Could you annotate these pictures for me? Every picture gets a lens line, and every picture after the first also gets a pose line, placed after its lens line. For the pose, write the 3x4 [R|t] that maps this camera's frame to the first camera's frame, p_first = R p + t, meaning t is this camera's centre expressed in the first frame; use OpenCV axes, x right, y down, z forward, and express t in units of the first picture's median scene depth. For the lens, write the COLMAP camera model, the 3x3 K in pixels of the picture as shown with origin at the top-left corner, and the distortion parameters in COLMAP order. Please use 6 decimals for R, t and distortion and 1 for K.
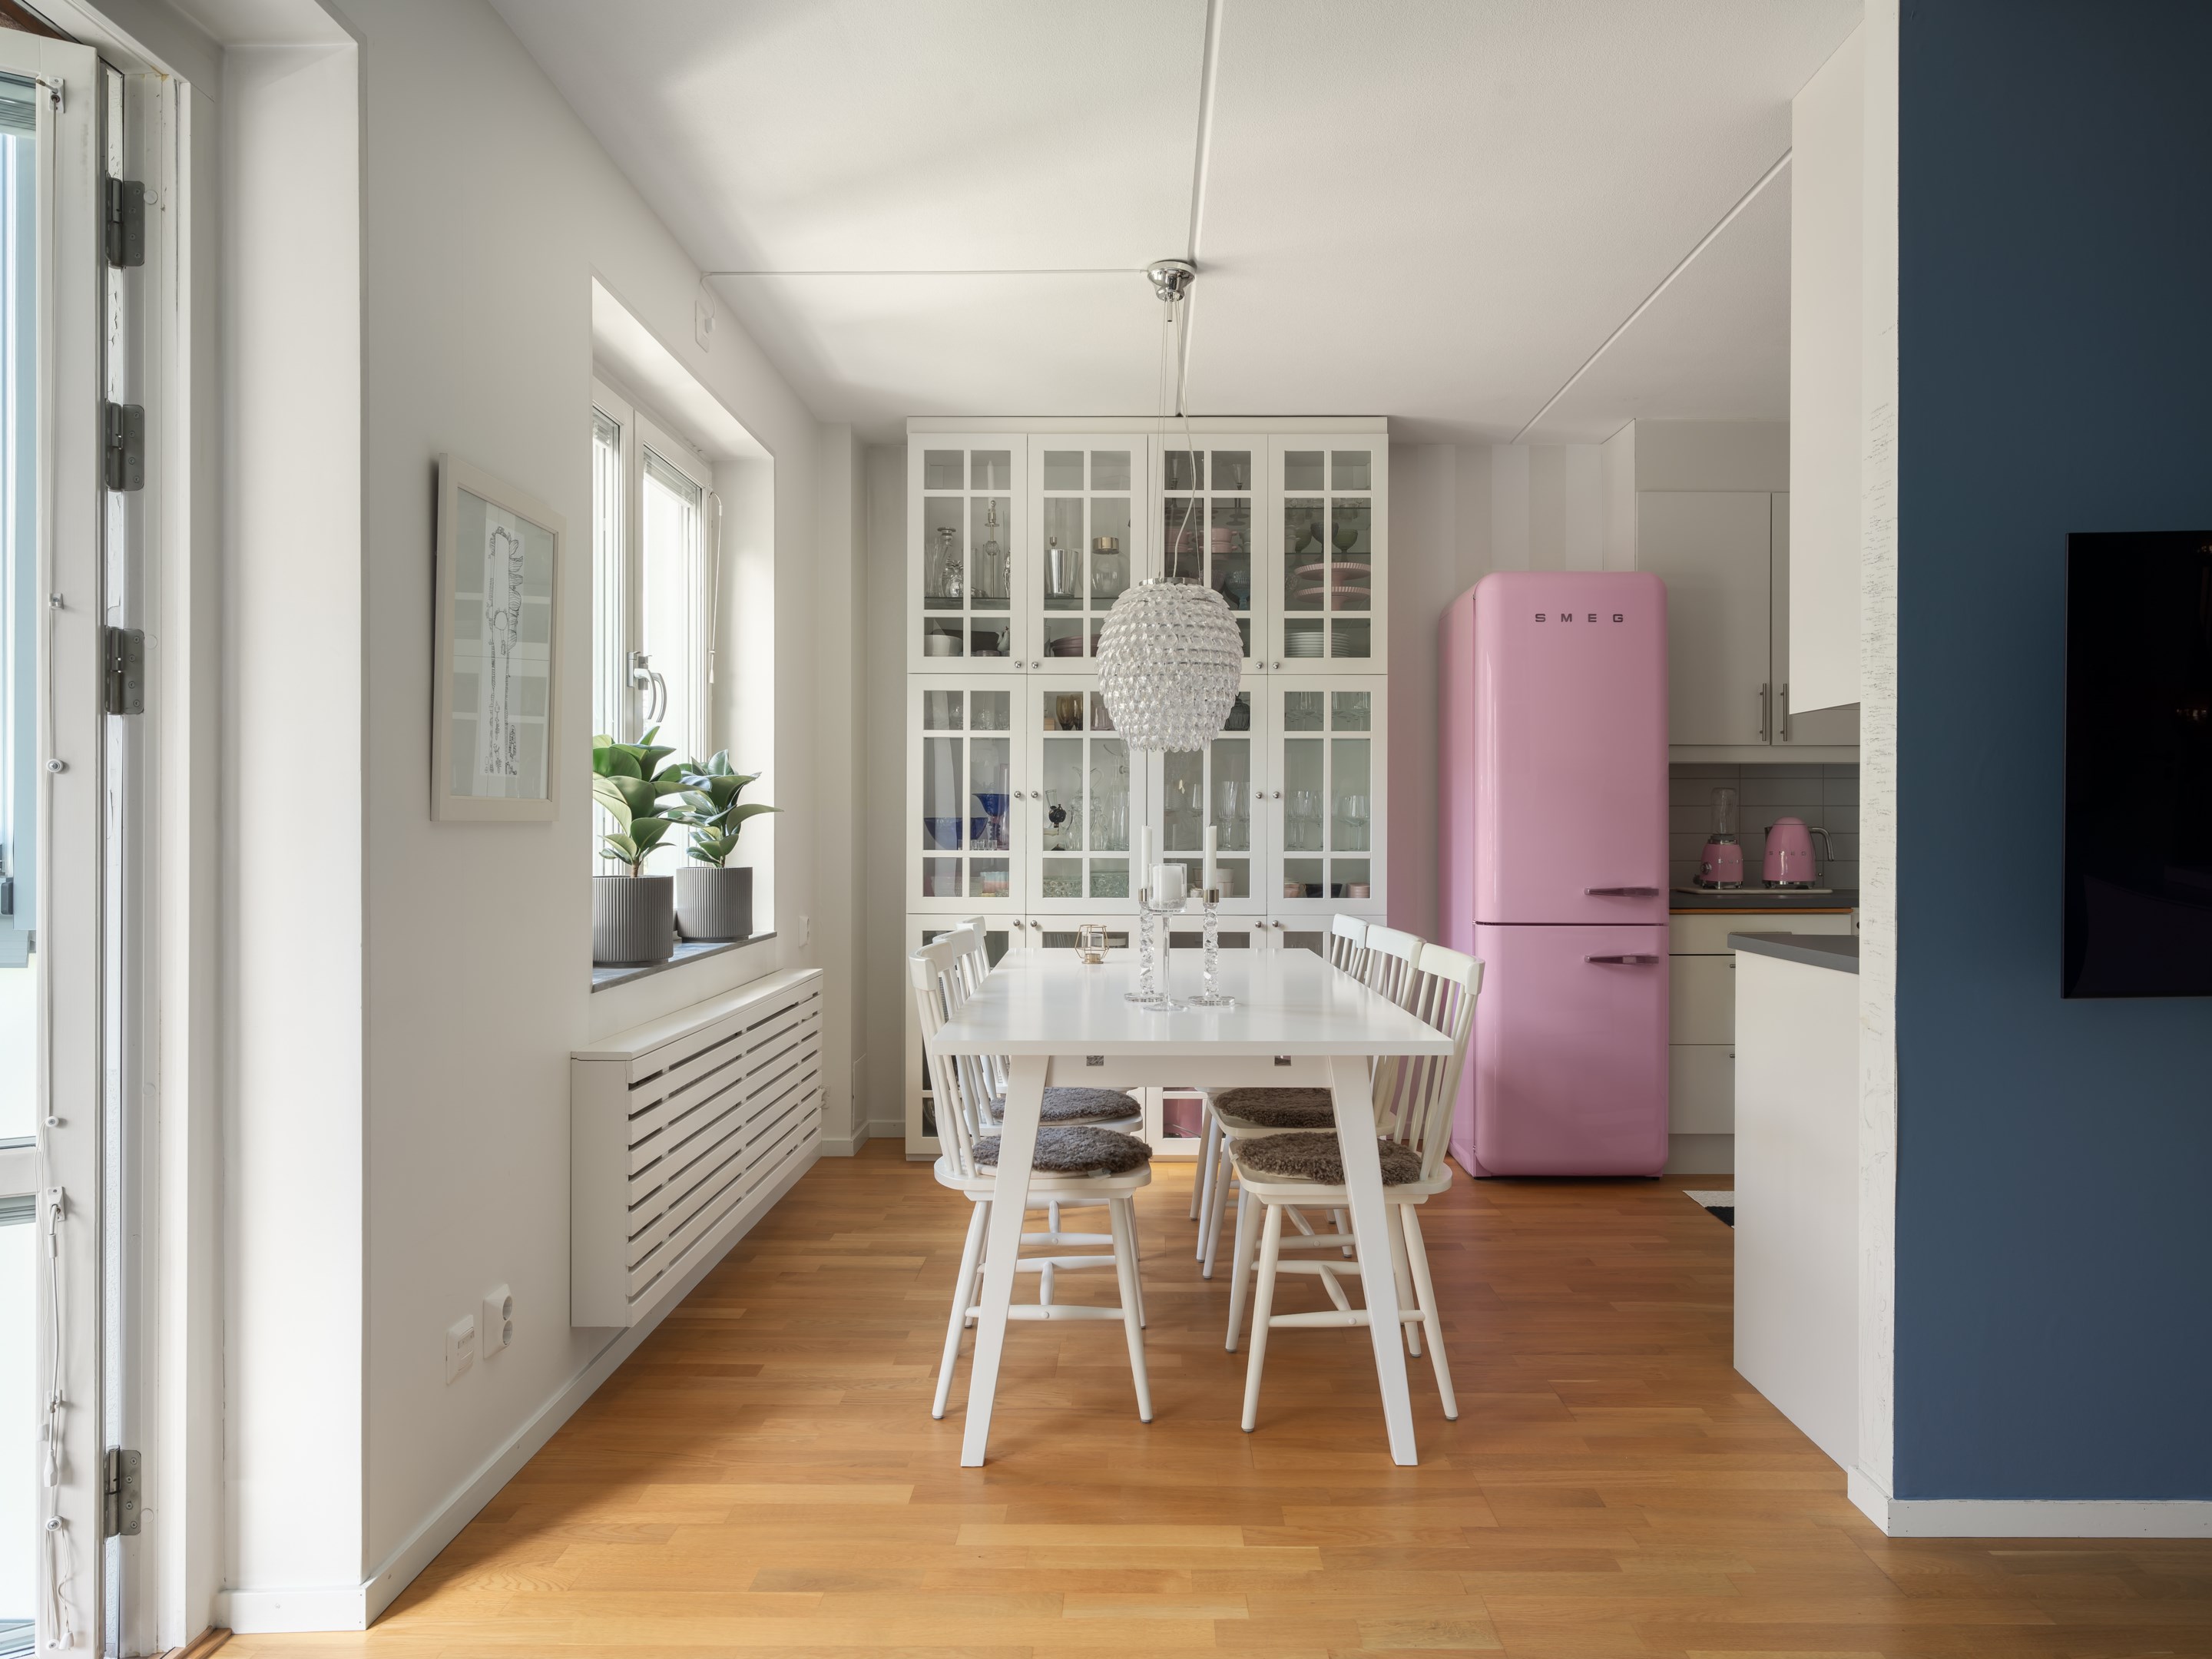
lens RADIAL K [[1462.1, 0, 1146.6], [0, 1462.1, 823.2], [0, 0, 1]] dist [-0.001076, -0.001342]
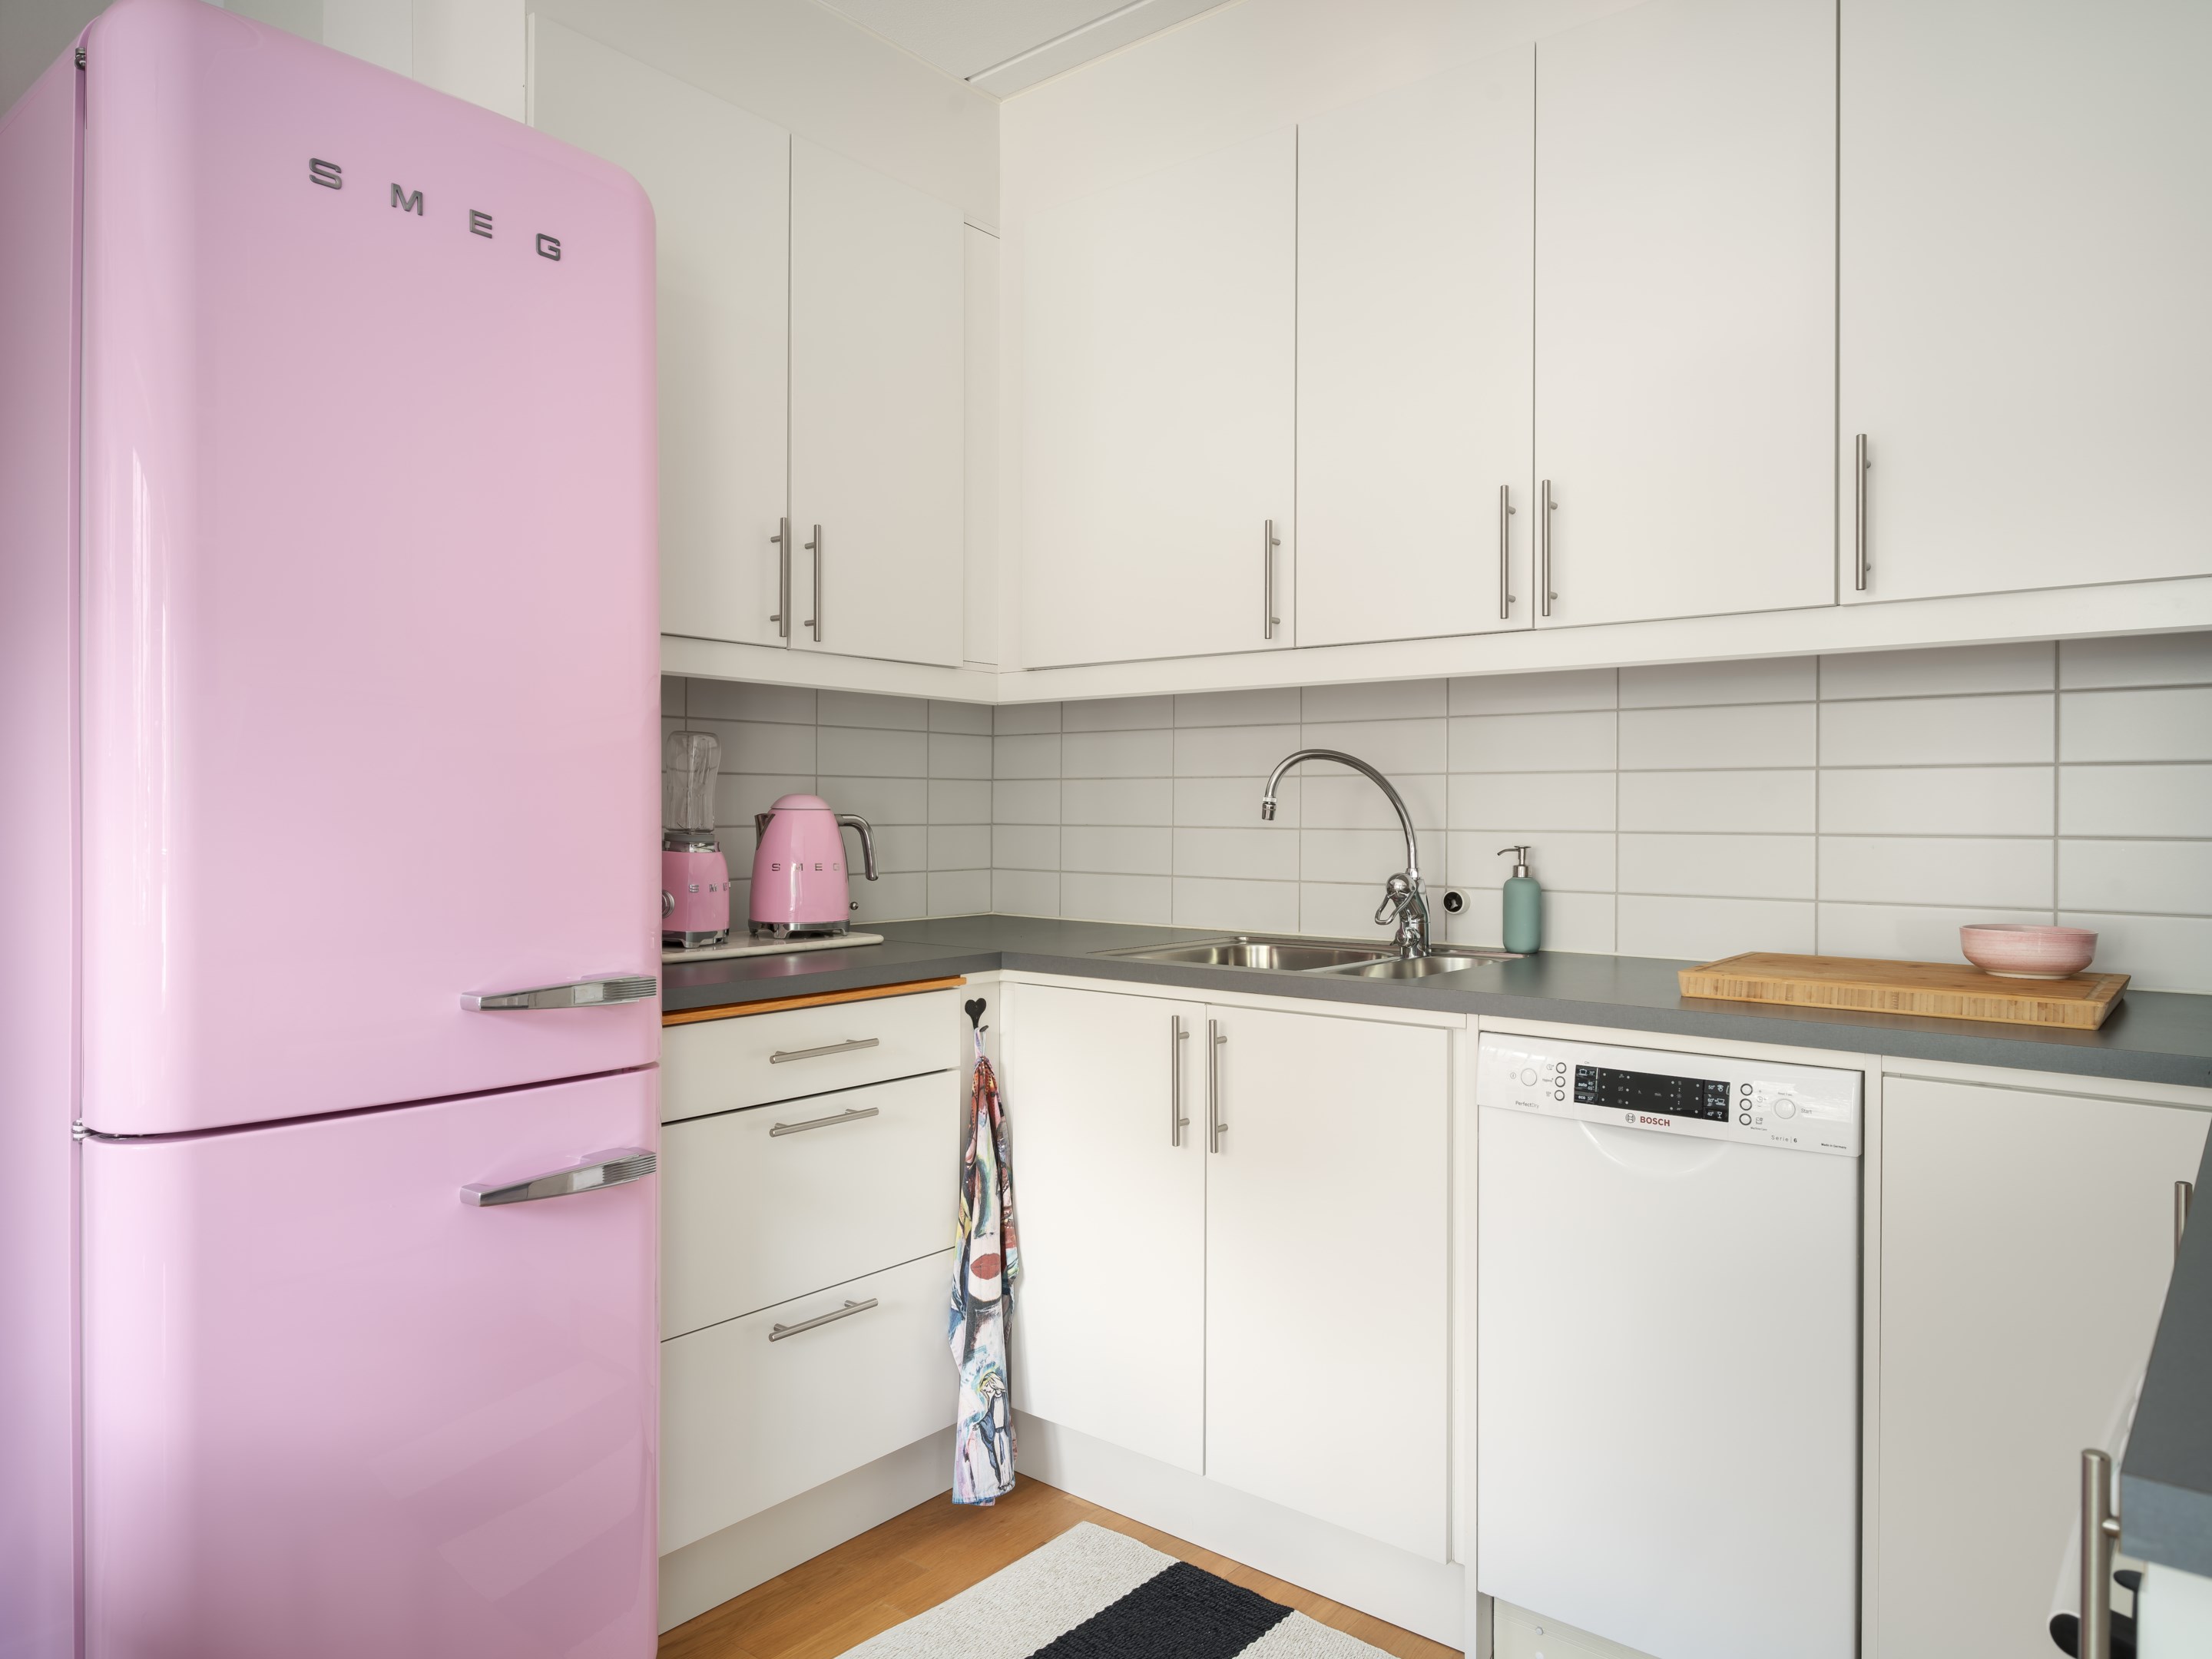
lens RADIAL K [[1437.5, 0, 1110.7], [0, 1437.5, 820.2], [0, 0, 1]] dist [0.001237, -0.001299]
pose [[0.632264, -0.001526, 0.774751, 0.122800], [-0.005379, 0.999965, 0.006359, 0.000791], [-0.774734, -0.008188, 0.632234, 0.617016]]
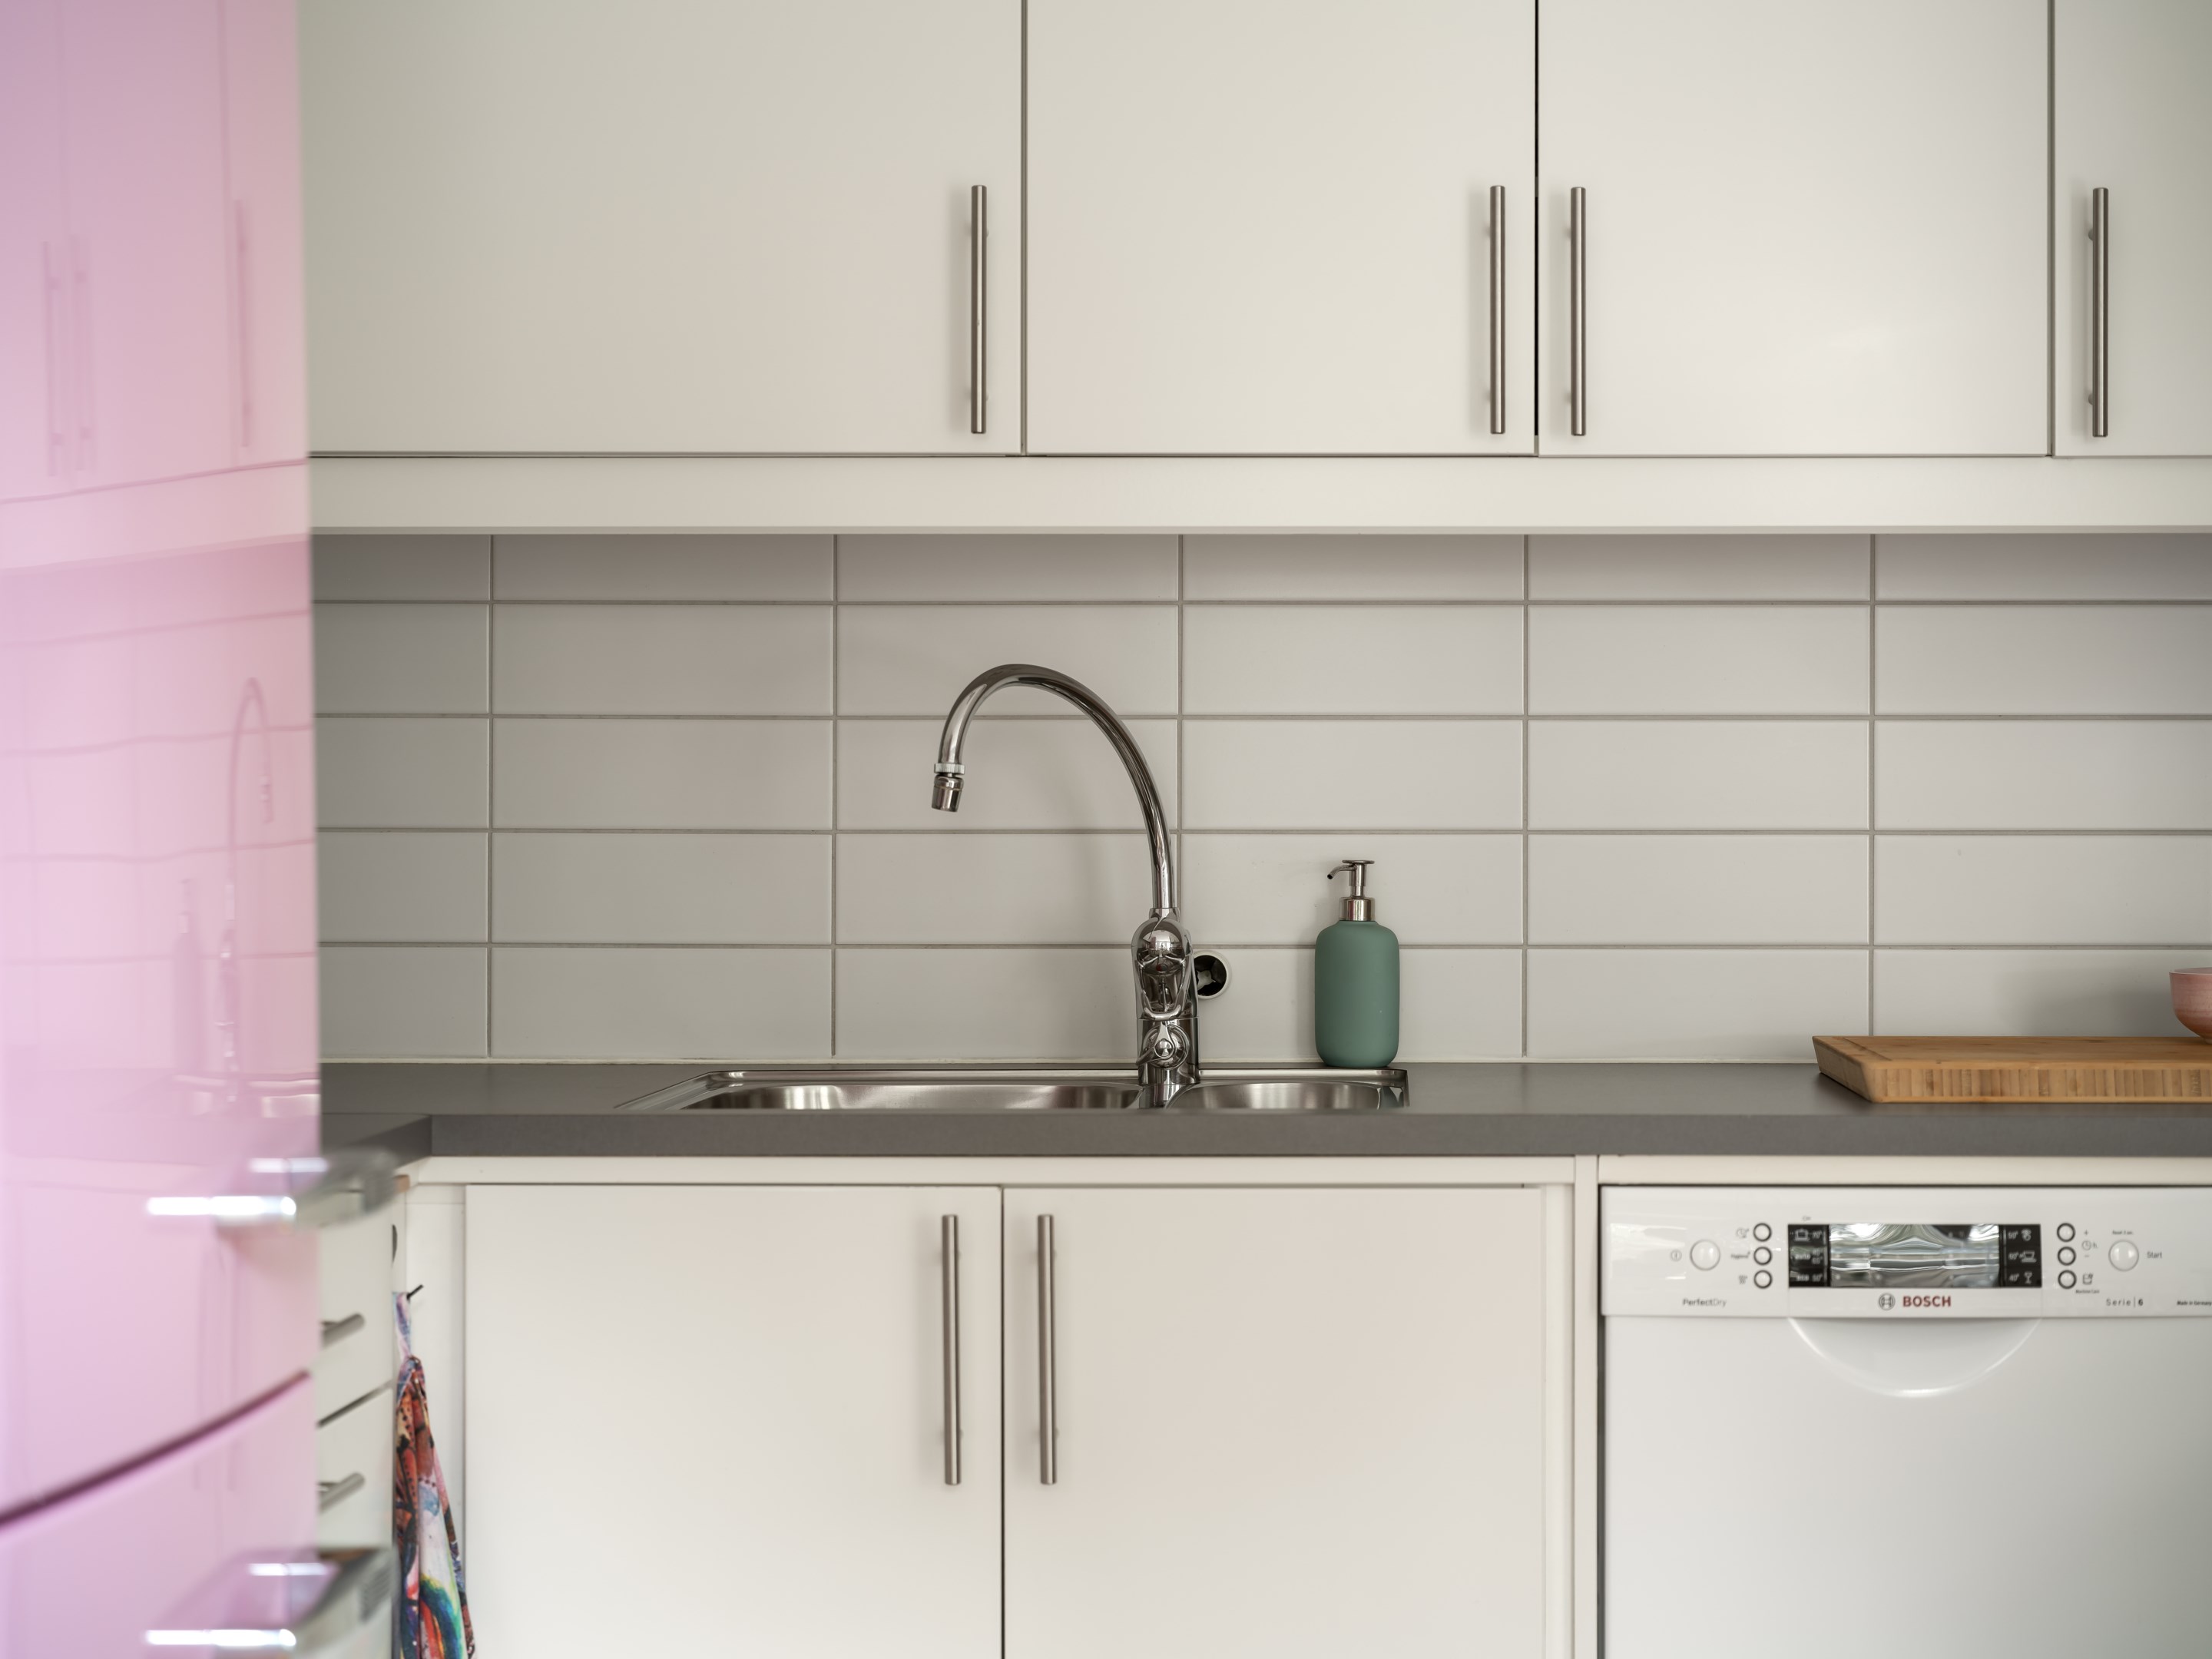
lens RADIAL K [[4110.0, 0, 1311.5], [0, 4110.0, 833.0], [0, 0, 1]] dist [0.008313, -0.106380]
pose [[0.021155, -0.005424, 0.999762, -0.129010], [-0.002609, 0.999982, 0.005480, 0.003318], [-0.999773, -0.002724, 0.021140, 0.811742]]
